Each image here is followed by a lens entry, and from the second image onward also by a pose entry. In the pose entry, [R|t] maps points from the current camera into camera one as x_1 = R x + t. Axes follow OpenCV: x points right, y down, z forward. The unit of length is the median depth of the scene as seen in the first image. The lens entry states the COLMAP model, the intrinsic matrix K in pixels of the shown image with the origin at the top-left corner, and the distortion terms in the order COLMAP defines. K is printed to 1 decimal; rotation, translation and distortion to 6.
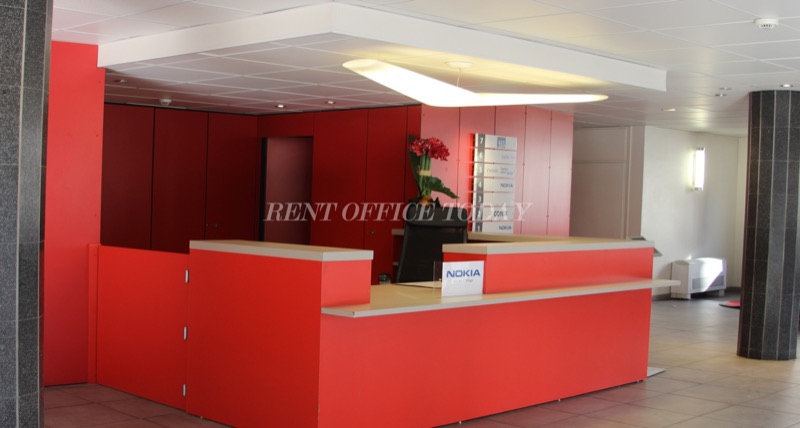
lens RADIAL K [[974.9, 0, 400.0], [0, 974.9, 214.0], [0, 0, 1]] dist [0.000254, 0.009045]
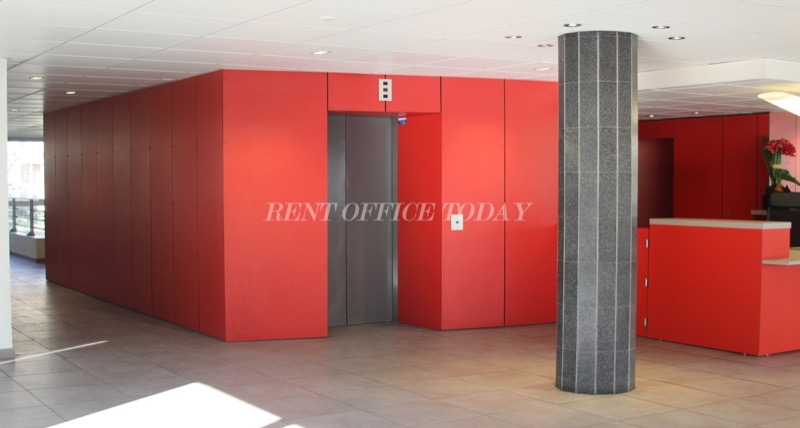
lens RADIAL K [[1001.3, 0, 400.0], [0, 1001.3, 214.0], [0, 0, 1]] dist [-0.193518, -0.016159]
pose [[0.976129, -0.020426, -0.216228, -0.187874], [0.022561, 0.999718, 0.007407, 0.000484], [0.216016, -0.012108, 0.976315, -0.373575]]
